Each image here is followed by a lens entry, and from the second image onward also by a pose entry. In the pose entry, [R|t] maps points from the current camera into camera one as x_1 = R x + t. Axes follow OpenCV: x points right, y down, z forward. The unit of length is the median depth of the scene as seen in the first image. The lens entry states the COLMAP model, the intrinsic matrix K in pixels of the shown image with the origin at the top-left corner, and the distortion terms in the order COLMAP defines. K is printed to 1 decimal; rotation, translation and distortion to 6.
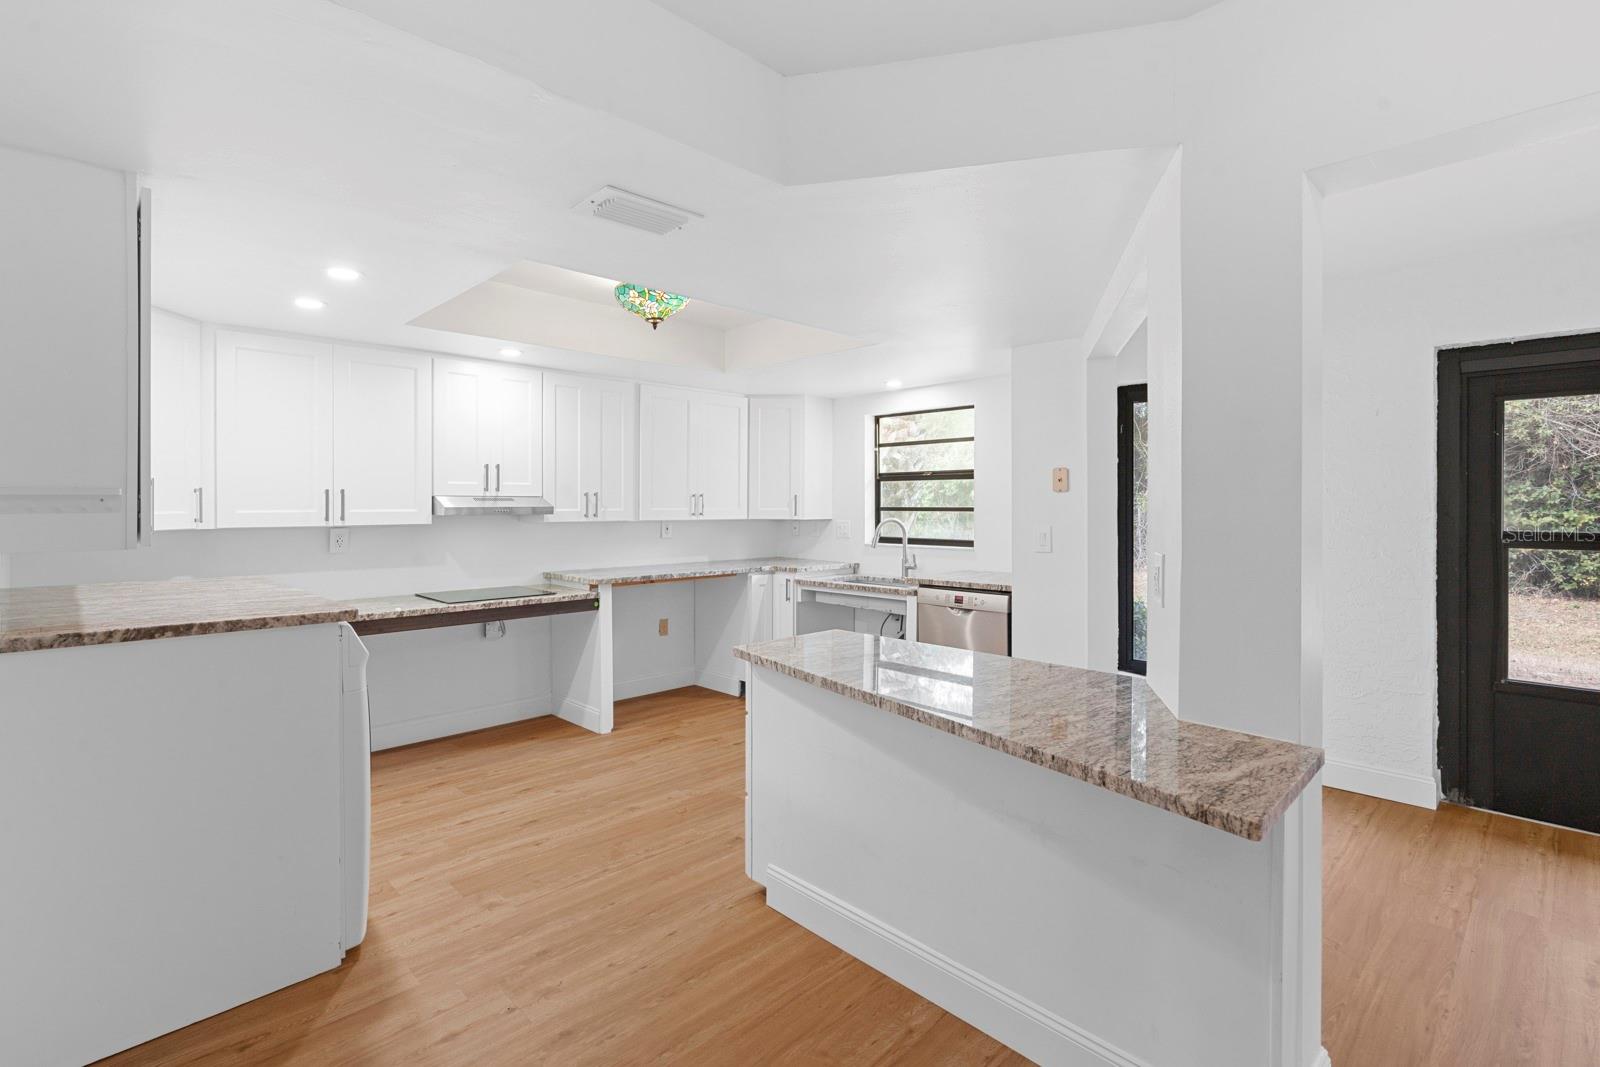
lens RADIAL K [[729.4, 0, 799.0], [0, 729.4, 522.6], [0, 0, 1]] dist [-0.009859, 0.003214]
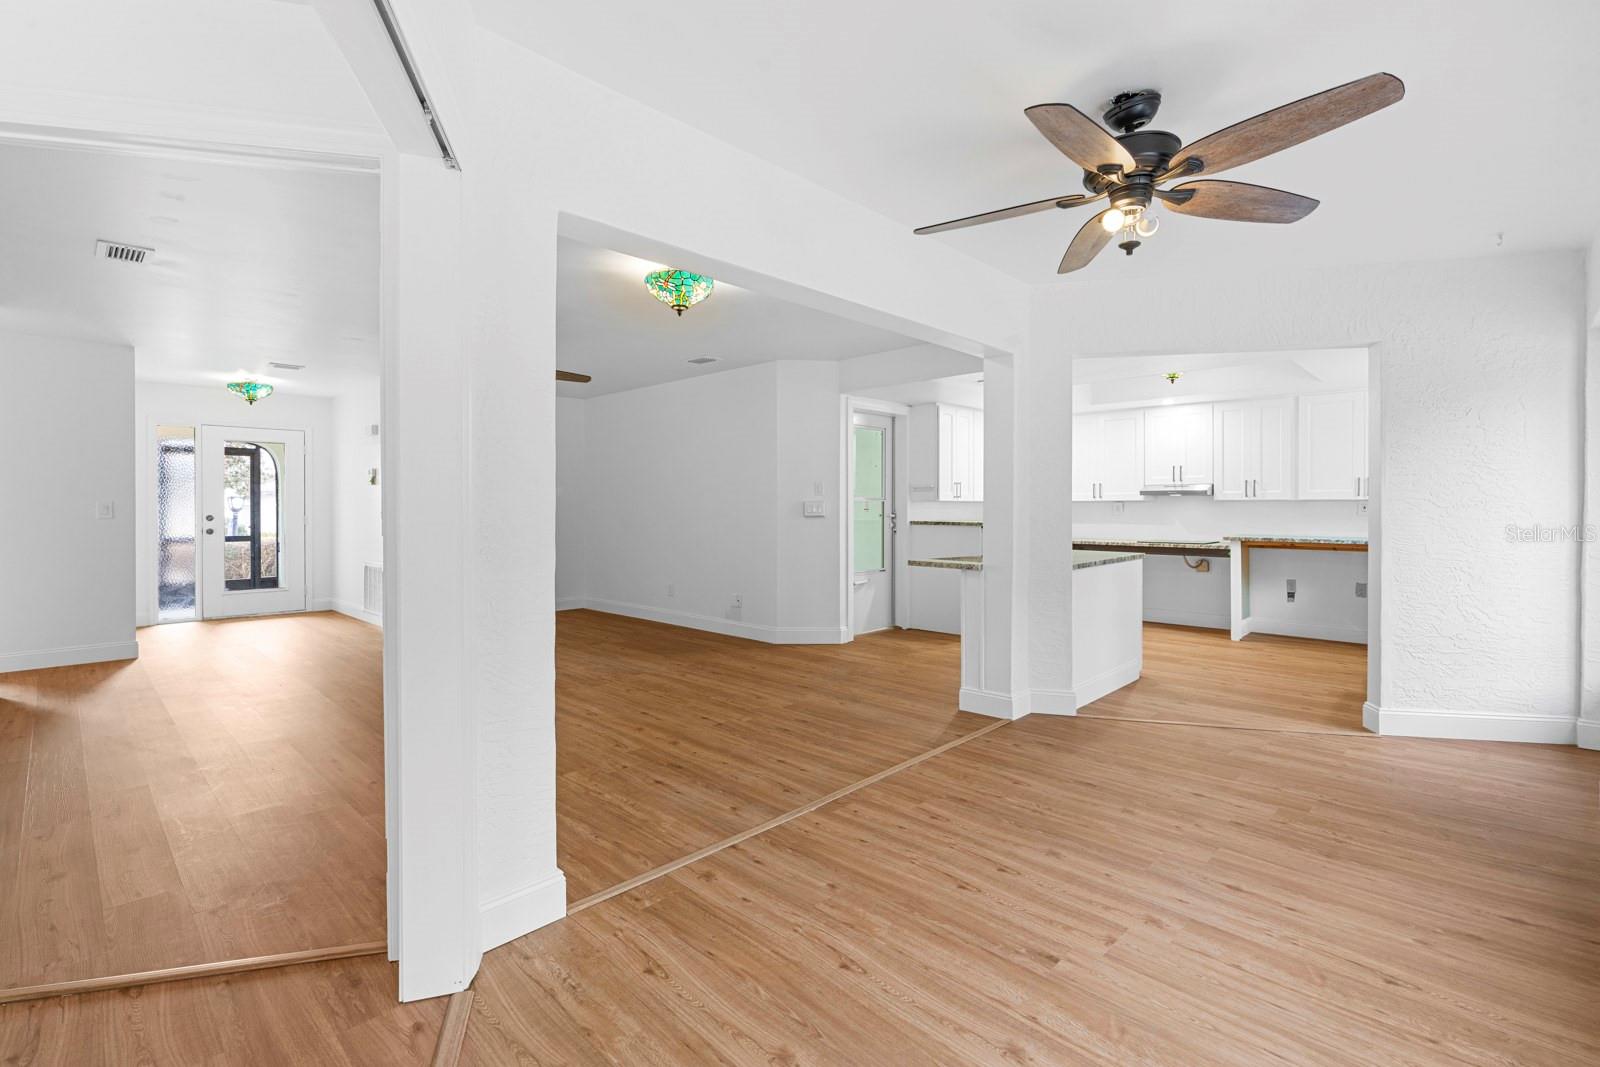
lens RADIAL K [[729.4, 0, 814.1], [0, 729.4, 507.5], [0, 0, 1]] dist [-0.009859, 0.003214]
pose [[0.051607, -0.006034, -0.998649, 1.182704], [-0.023217, 0.999704, -0.007240, 0.048092], [0.998398, 0.023559, 0.051451, 0.065534]]
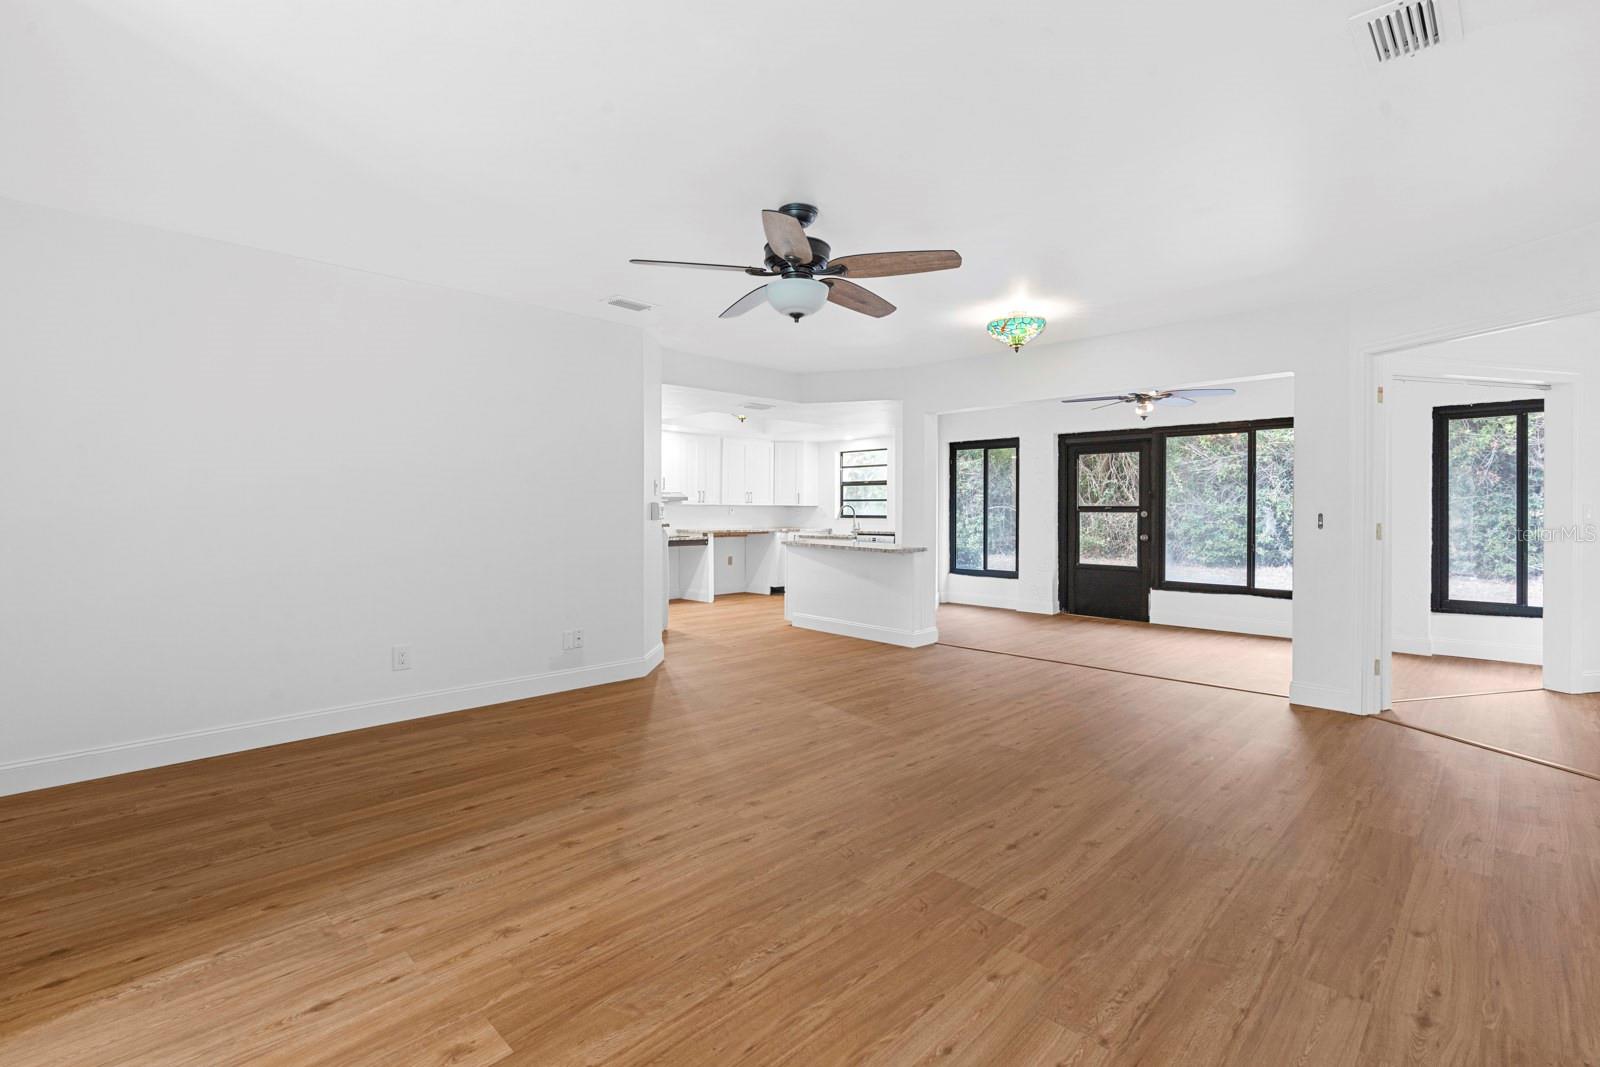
lens RADIAL K [[729.4, 0, 804.8], [0, 729.4, 509.0], [0, 0, 1]] dist [-0.009859, 0.003214]
pose [[0.999742, 0.003789, 0.022408, -0.038979], [-0.003200, 0.999649, -0.026293, 0.069319], [-0.022500, 0.026215, 0.999403, -1.153065]]
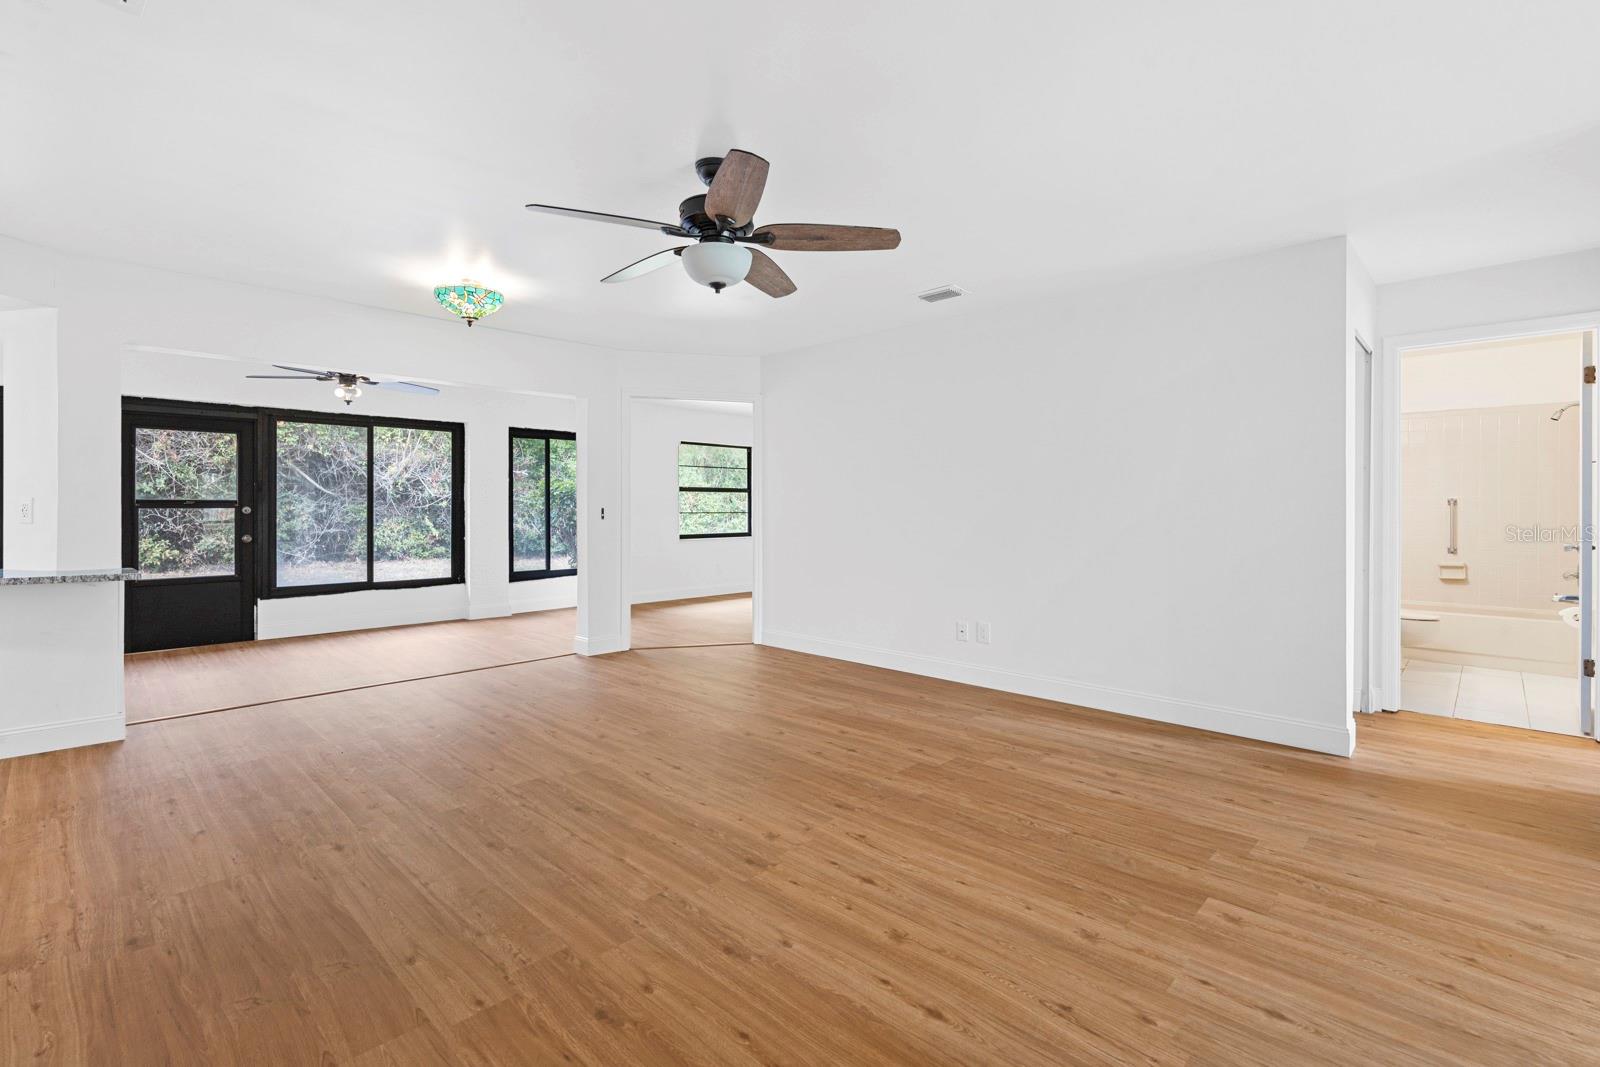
lens RADIAL K [[729.4, 0, 809.7], [0, 729.4, 505.8], [0, 0, 1]] dist [-0.009859, 0.003214]
pose [[-0.039286, -0.000220, 0.999228, -0.685133], [0.026119, 0.999658, 0.001247, 0.050600], [-0.998887, 0.026148, -0.039267, -0.473043]]
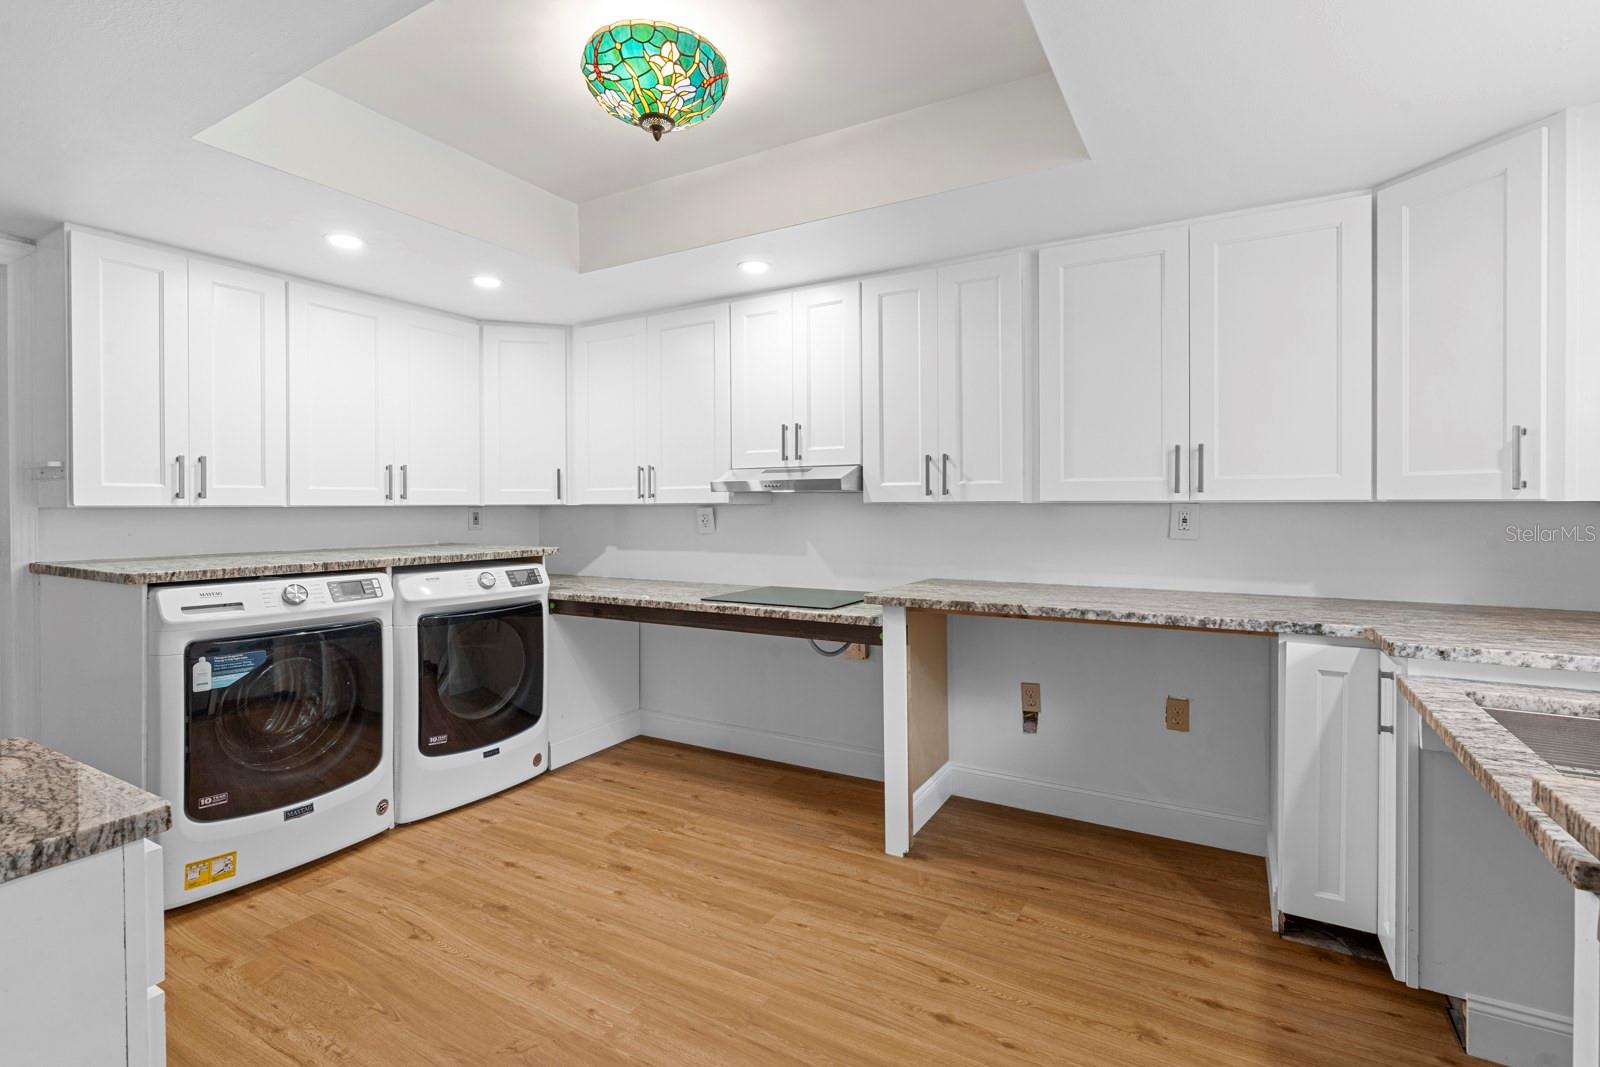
lens RADIAL K [[729.4, 0, 806.3], [0, 729.4, 510.8], [0, 0, 1]] dist [-0.009859, 0.003214]
pose [[0.271205, 0.003546, -0.962515, 0.289628], [-0.021292, 0.999771, -0.002316, 0.010946], [0.962286, 0.021122, 0.271219, 0.777708]]
